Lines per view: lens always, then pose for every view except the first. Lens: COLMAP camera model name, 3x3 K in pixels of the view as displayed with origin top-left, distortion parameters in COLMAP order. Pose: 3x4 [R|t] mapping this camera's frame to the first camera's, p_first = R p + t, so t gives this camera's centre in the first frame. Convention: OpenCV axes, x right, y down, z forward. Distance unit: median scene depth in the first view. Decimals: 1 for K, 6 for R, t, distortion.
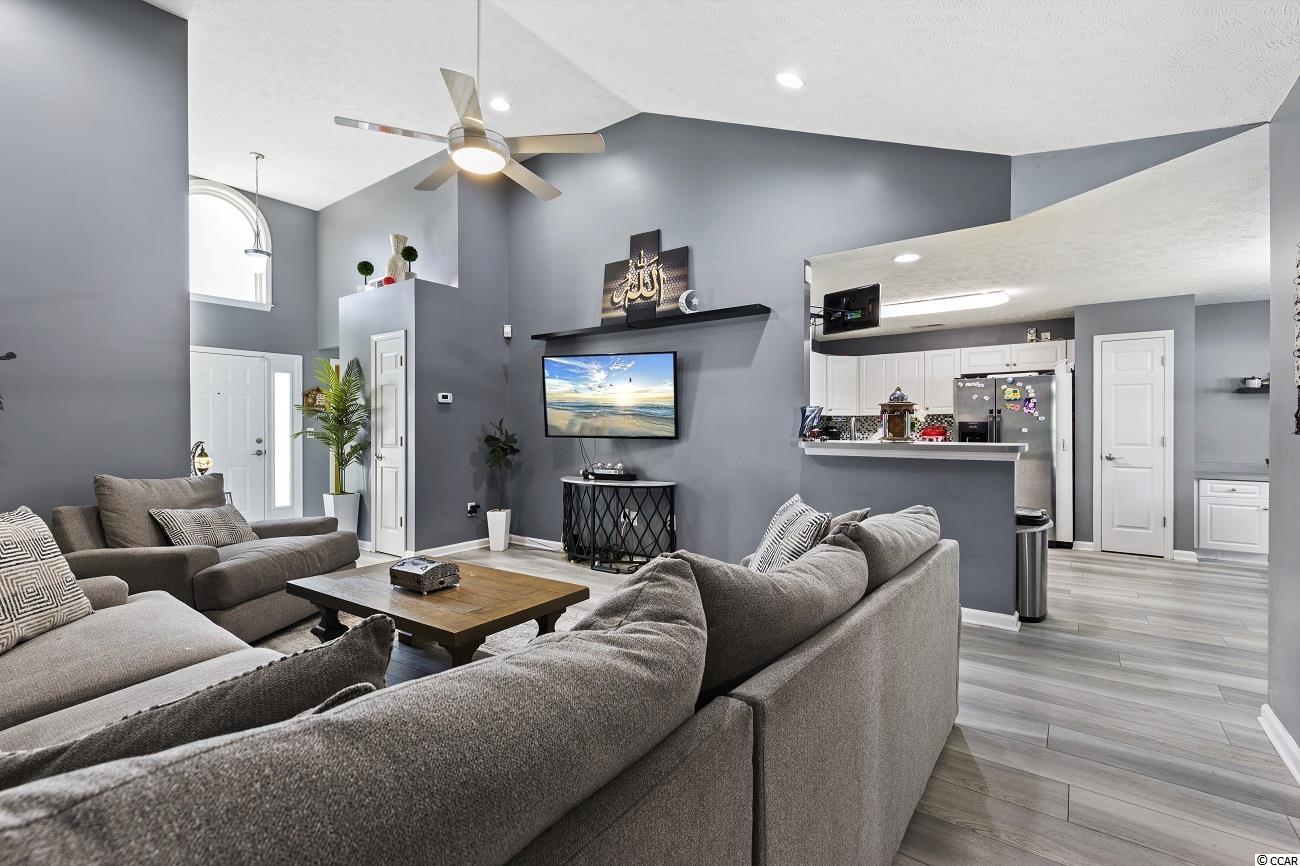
lens RADIAL K [[589.5, 0, 641.1], [0, 589.5, 433.7], [0, 0, 1]] dist [0.004697, -0.001457]
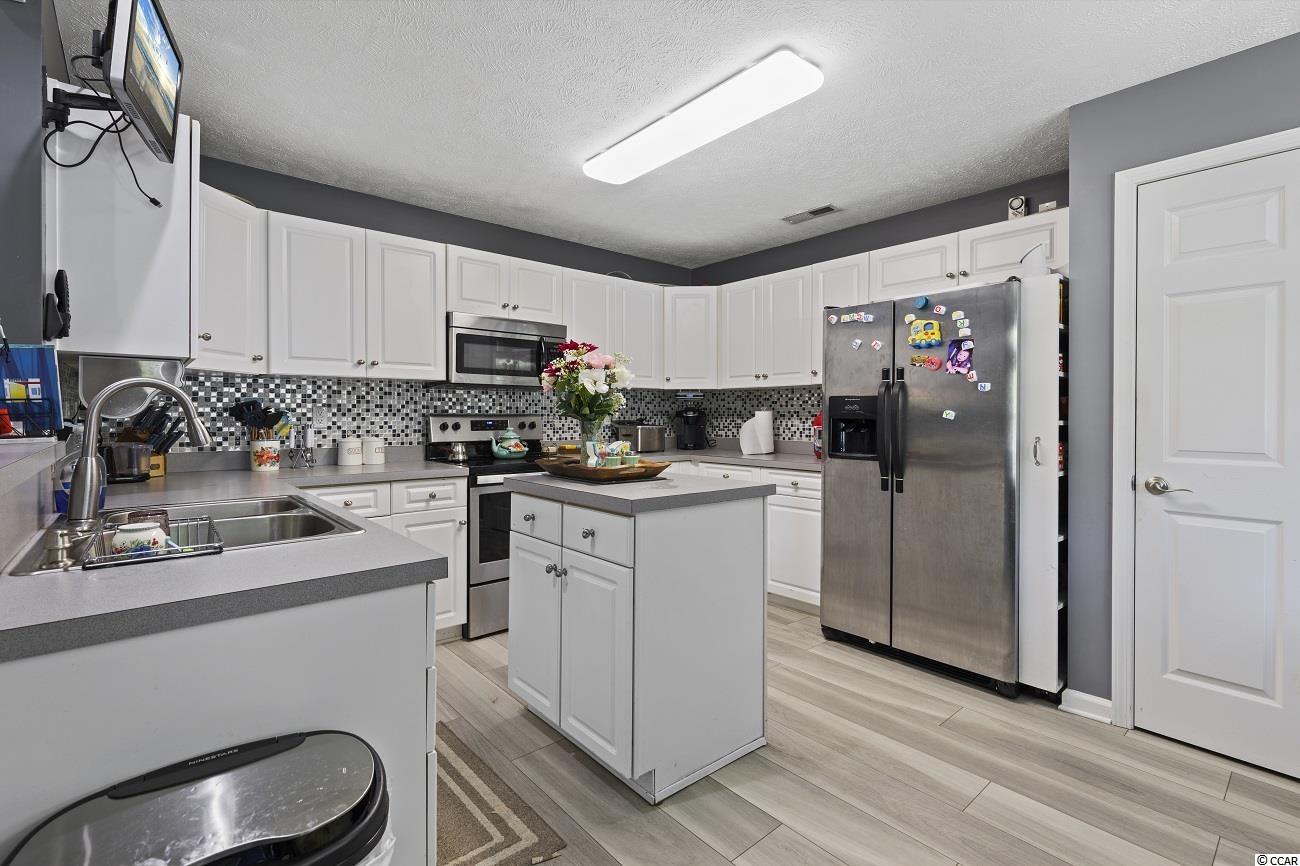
lens RADIAL K [[589.5, 0, 642.1], [0, 589.5, 416.8], [0, 0, 1]] dist [0.004697, -0.001457]
pose [[0.973271, 0.002424, -0.229647, 0.550150], [-0.002738, 0.999996, -0.001050, -0.003057], [0.229643, 0.001651, 0.973274, 0.545937]]
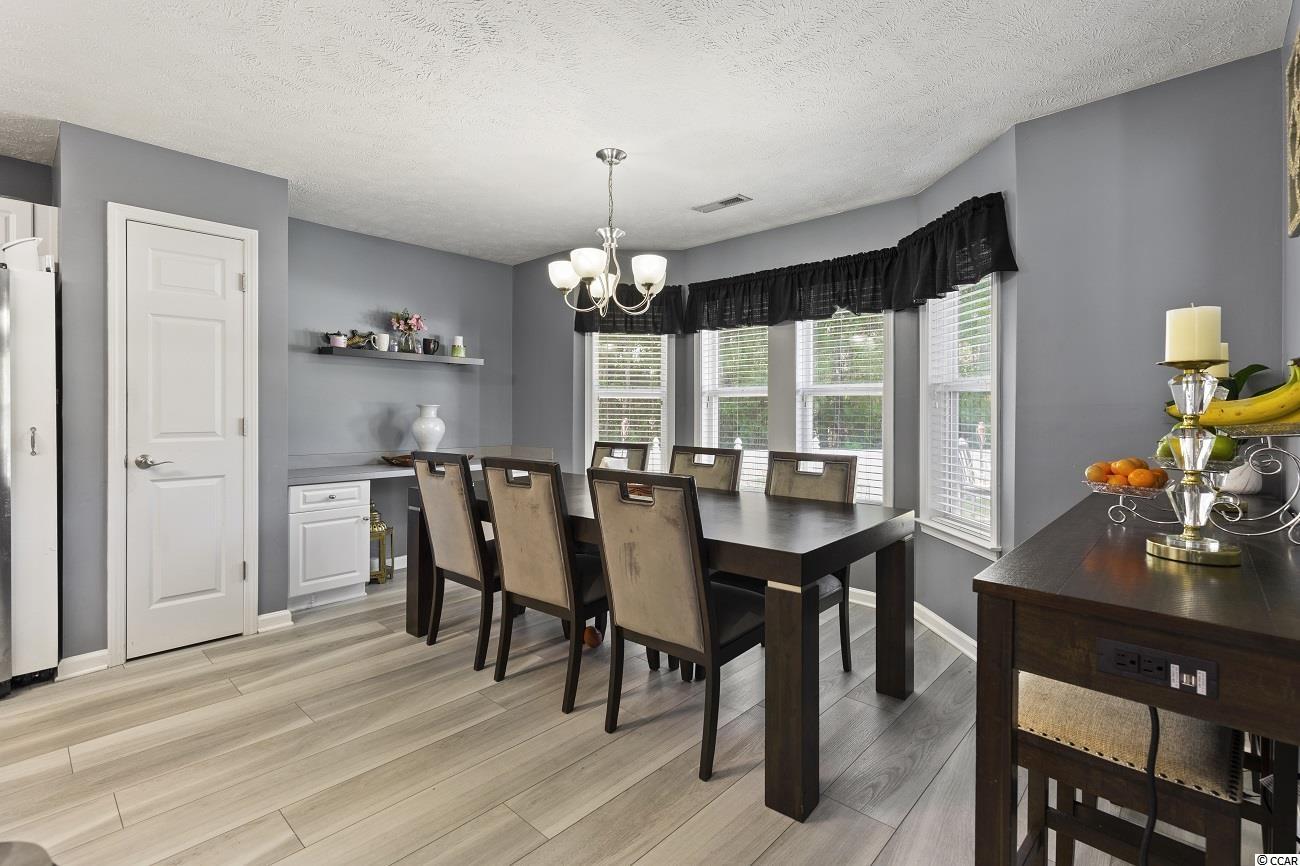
lens RADIAL K [[589.5, 0, 647.0], [0, 589.5, 407.9], [0, 0, 1]] dist [0.004697, -0.001457]
pose [[0.117917, 0.000506, 0.993023, 0.354733], [0.000663, 1.000000, -0.000588, -0.003744], [-0.993023, 0.000727, 0.117917, 0.524674]]
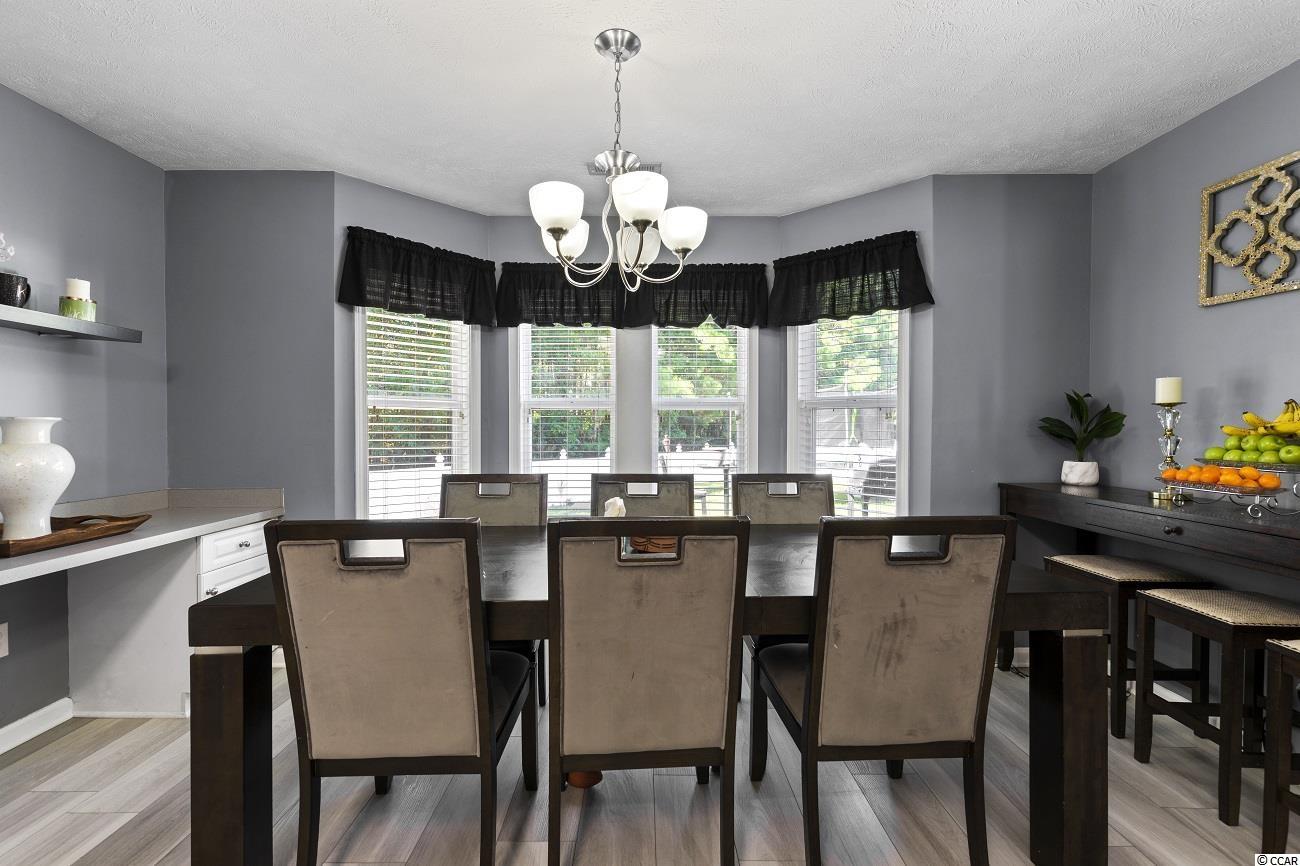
lens RADIAL K [[589.5, 0, 639.9], [0, 589.5, 435.9], [0, 0, 1]] dist [0.004697, -0.001457]
pose [[-0.592953, -0.019380, 0.805004, 0.564714], [-0.000649, 0.999721, 0.023590, -0.005434], [-0.805237, 0.013466, -0.592801, 0.801822]]
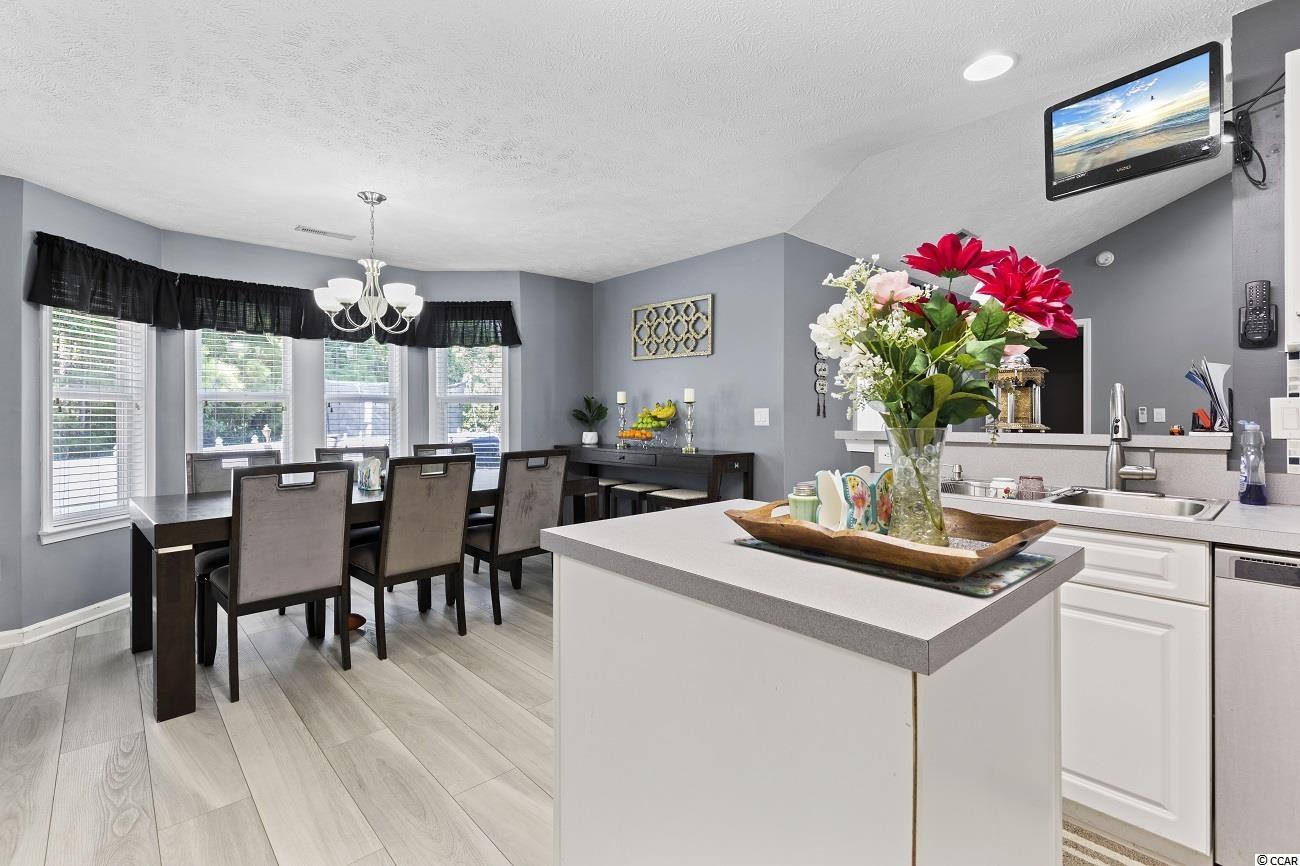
lens RADIAL K [[589.5, 0, 649.9], [0, 589.5, 412.9], [0, 0, 1]] dist [0.004697, -0.001457]
pose [[-0.980581, -0.000072, 0.196117, 0.464864], [0.000568, 0.999995, 0.003207, -0.006811], [-0.196116, 0.003257, -0.980575, 1.119907]]
